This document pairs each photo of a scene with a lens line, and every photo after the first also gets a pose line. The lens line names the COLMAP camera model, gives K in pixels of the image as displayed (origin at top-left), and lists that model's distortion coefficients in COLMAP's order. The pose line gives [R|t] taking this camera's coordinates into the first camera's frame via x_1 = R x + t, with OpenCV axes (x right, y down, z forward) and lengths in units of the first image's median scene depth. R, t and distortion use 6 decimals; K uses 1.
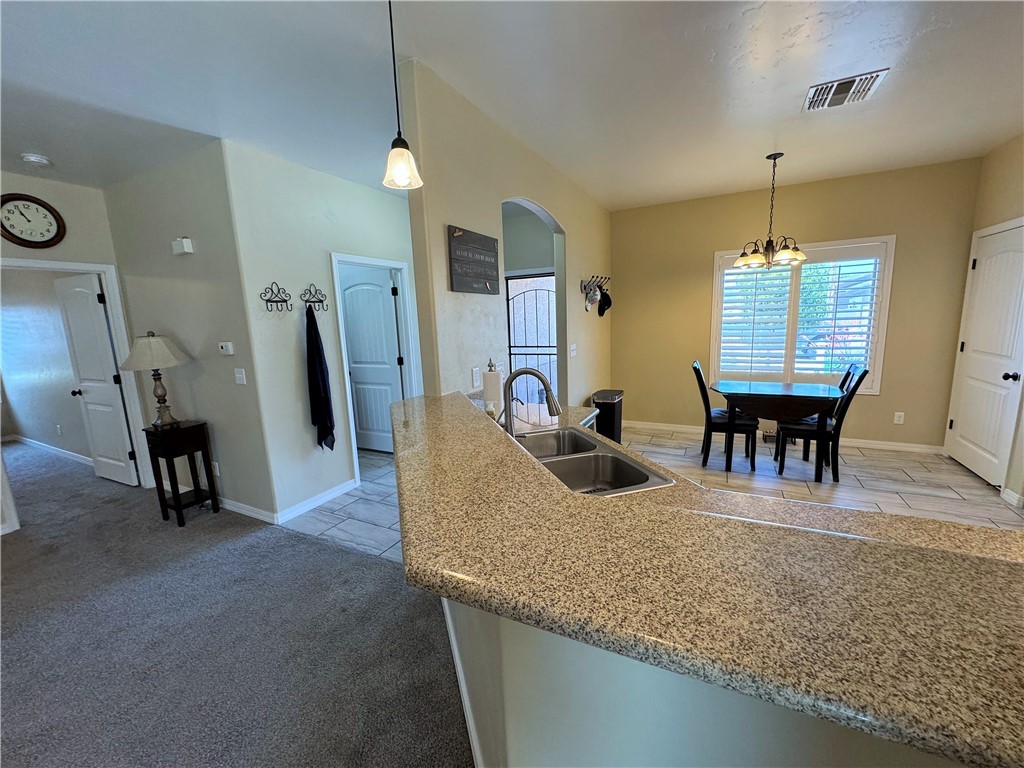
lens RADIAL K [[410.9, 0, 512.0], [0, 410.9, 384.0], [0, 0, 1]] dist [-0.001272, -0.000452]
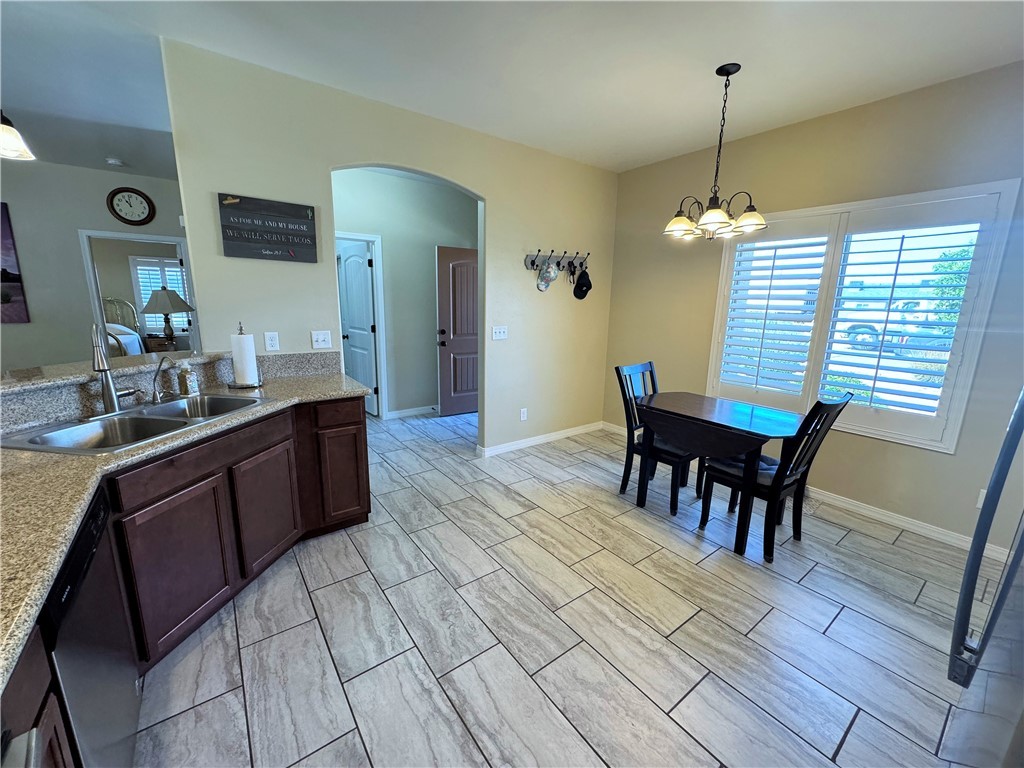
lens RADIAL K [[410.9, 0, 512.0], [0, 410.9, 384.0], [0, 0, 1]] dist [-0.001272, -0.000452]
pose [[0.898068, 0.143833, -0.415675, 0.640626], [-0.126041, 0.989546, 0.070093, -0.041944], [0.421411, -0.010557, 0.906808, 0.216610]]
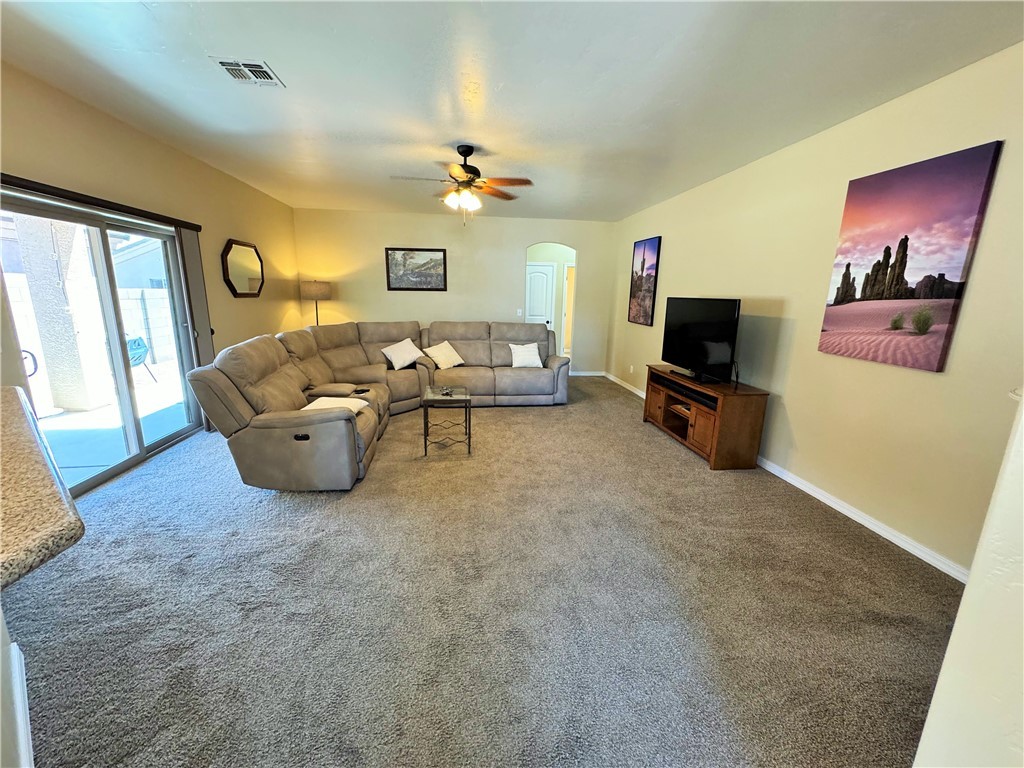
lens RADIAL K [[410.9, 0, 512.0], [0, 410.9, 384.0], [0, 0, 1]] dist [-0.001272, -0.000452]
pose [[-0.822517, 0.141629, -0.550824, -0.242898], [-0.083856, 0.927713, 0.363754, -0.119041], [0.562525, 0.345384, -0.751183, 0.825070]]
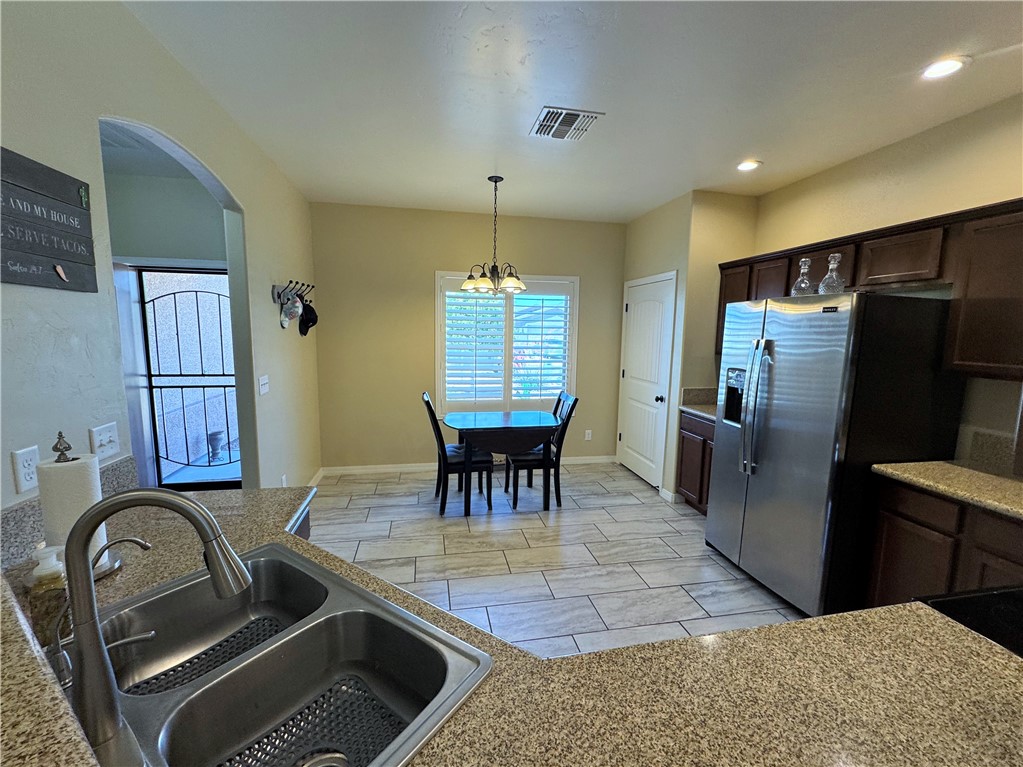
lens RADIAL K [[433.8, 0, 511.5], [0, 433.8, 383.5], [0, 0, 1]] dist [0.000121, -0.000231]
pose [[0.782234, -0.026878, 0.622404, 0.024743], [0.055697, 0.998085, -0.026898, -0.047019], [-0.620490, 0.055707, 0.782234, 0.200929]]
